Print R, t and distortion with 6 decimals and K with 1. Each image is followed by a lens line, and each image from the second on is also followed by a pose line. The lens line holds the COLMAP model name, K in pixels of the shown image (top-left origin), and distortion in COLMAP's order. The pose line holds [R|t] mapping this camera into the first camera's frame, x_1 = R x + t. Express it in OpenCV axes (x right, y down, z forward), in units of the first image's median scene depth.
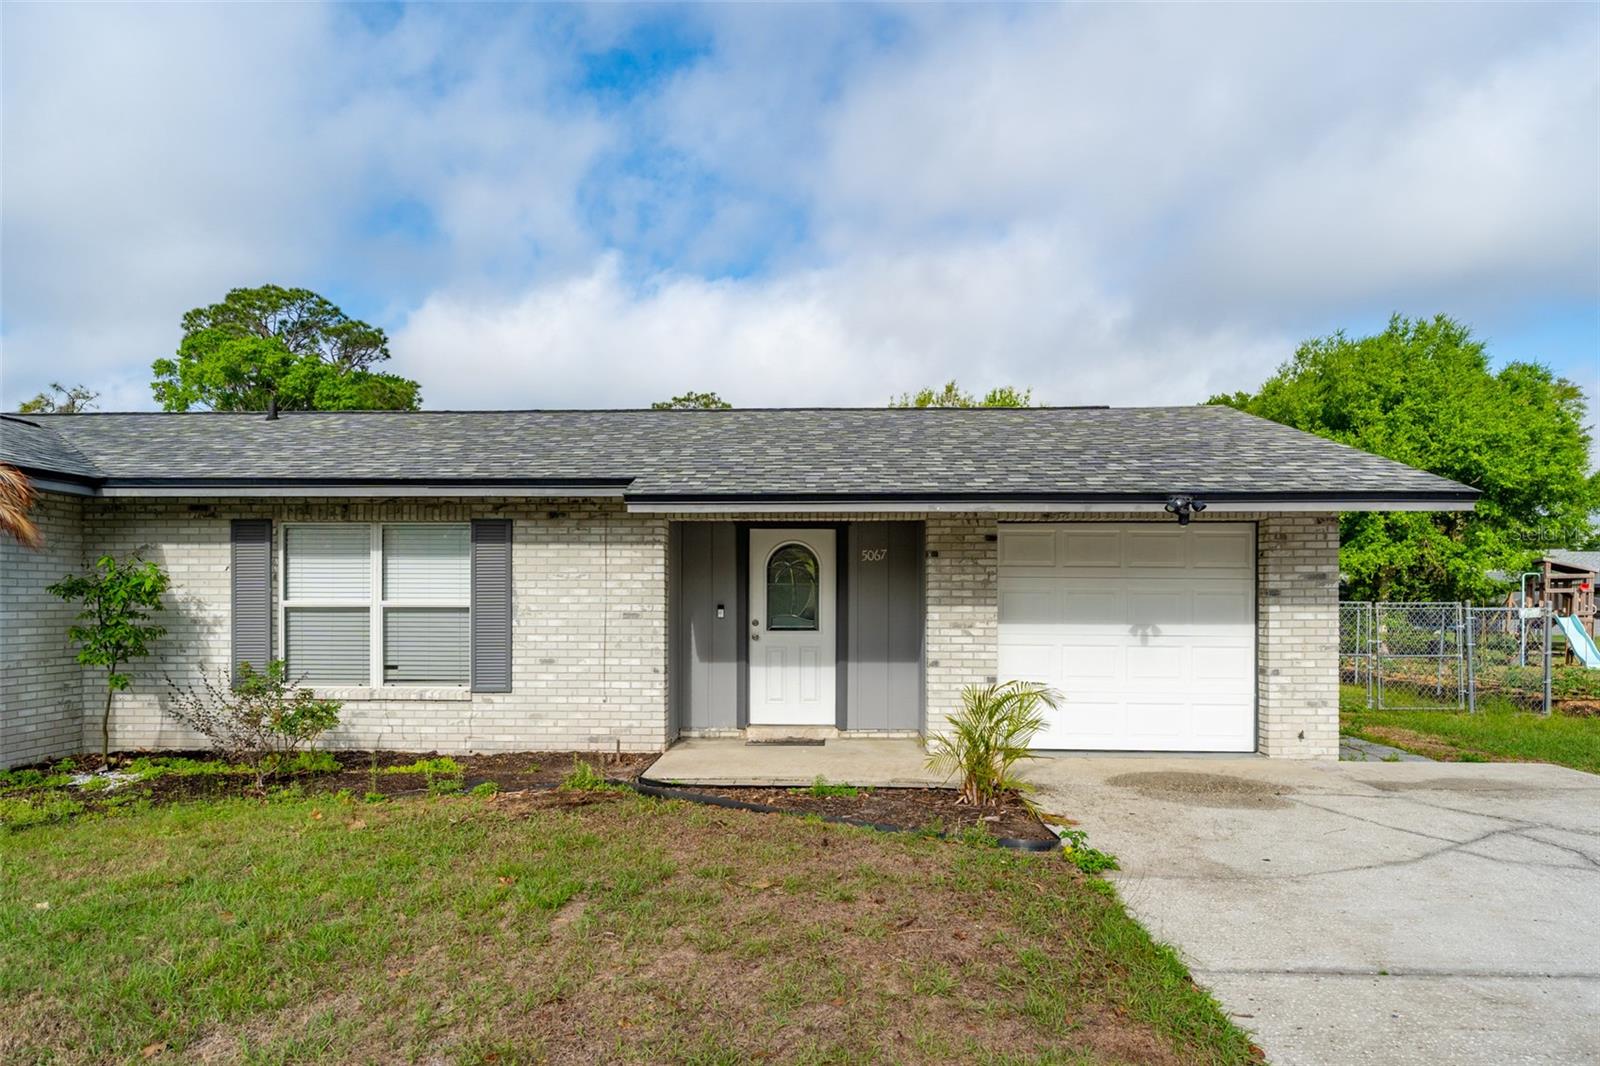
lens RADIAL K [[946.8, 0, 794.9], [0, 946.8, 582.0], [0, 0, 1]] dist [-0.001524, -0.001387]
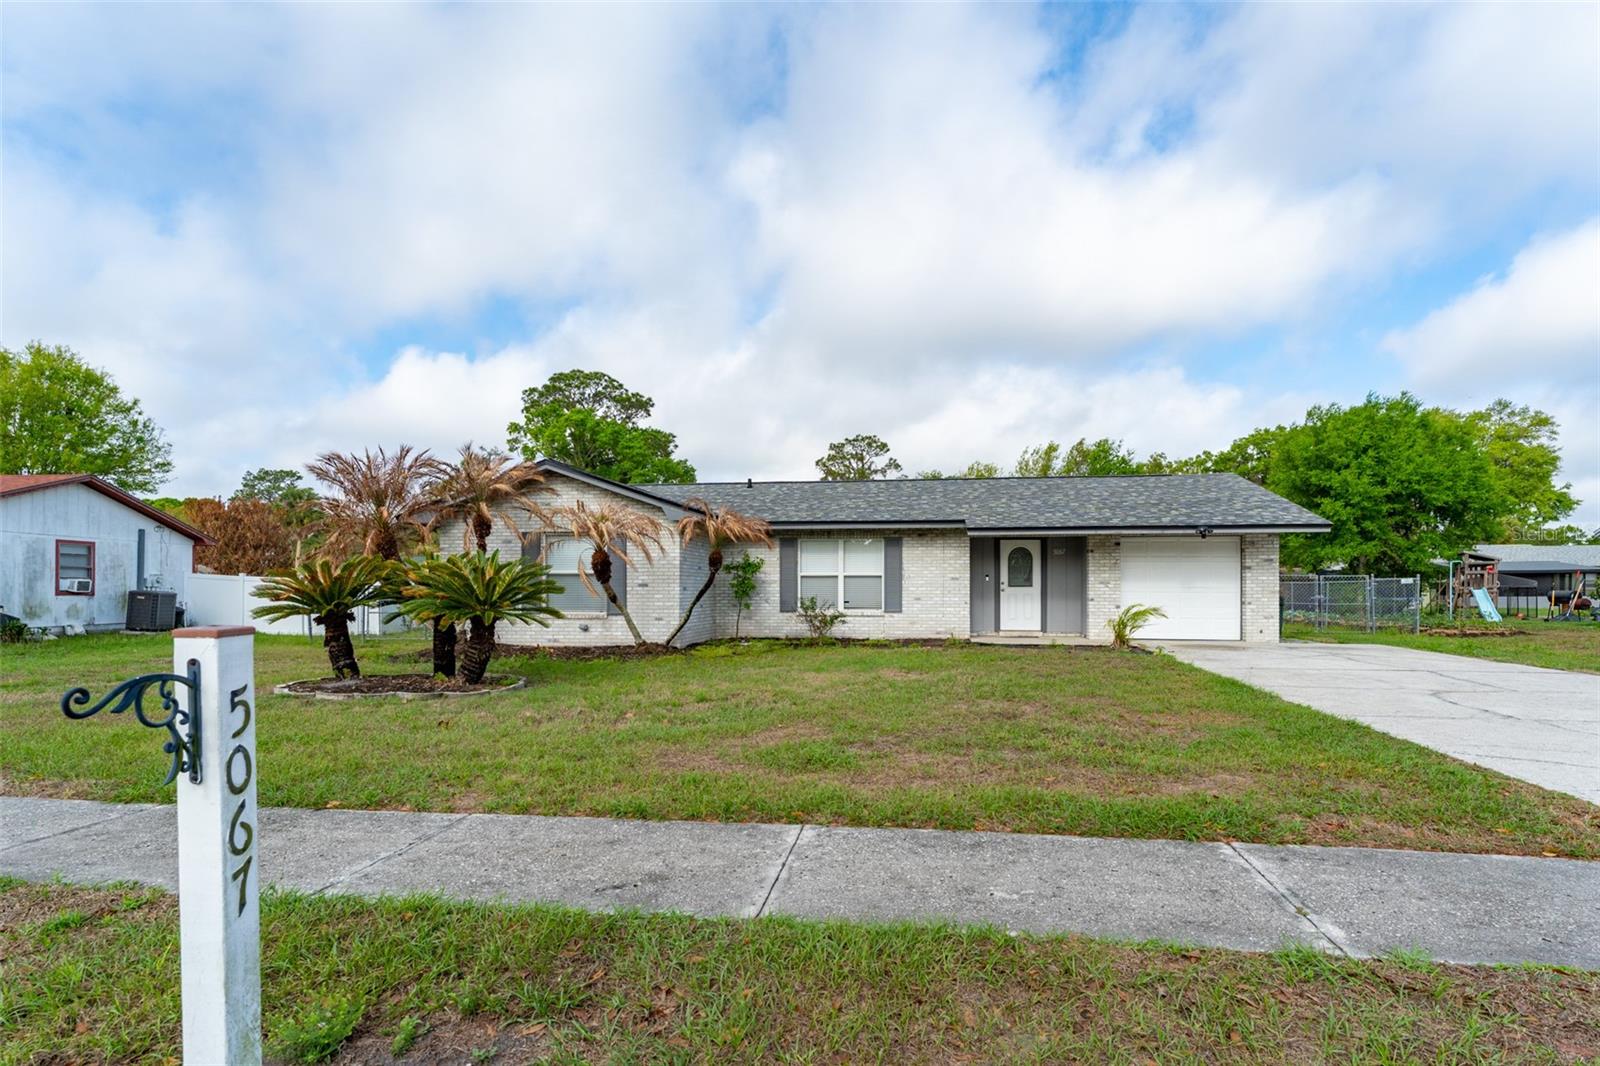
lens RADIAL K [[818.0, 0, 807.6], [0, 818.0, 578.6], [0, 0, 1]] dist [-0.002873, 0.000242]
pose [[0.994718, -0.002650, -0.102607, -0.323851], [0.002991, 0.999991, 0.003167, 0.027712], [0.102598, -0.003457, 0.994717, -1.002421]]
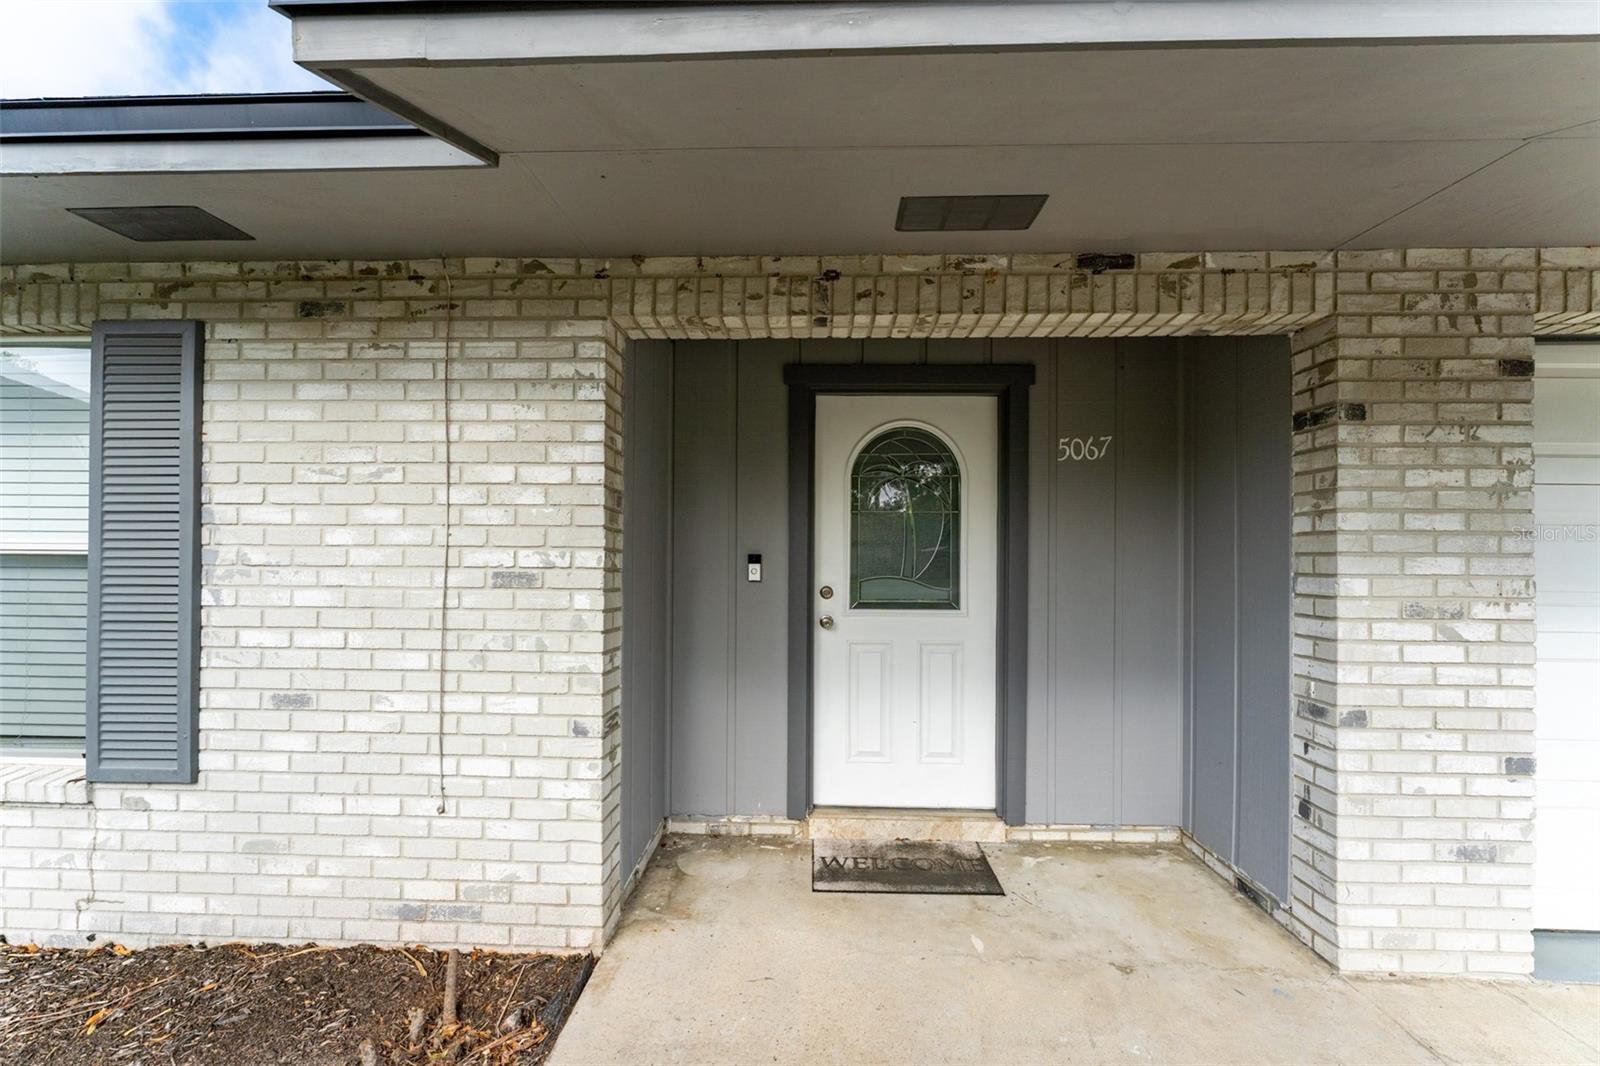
lens RADIAL K [[631.5, 0, 800.0], [0, 631.5, 533.0], [0, 0, 1]] dist [-0.000938, 0.000201]
pose [[0.999982, 0.004976, 0.003461, -0.062434], [-0.004916, 0.999844, -0.016943, 0.020989], [-0.003545, 0.016925, 0.999850, 0.750607]]
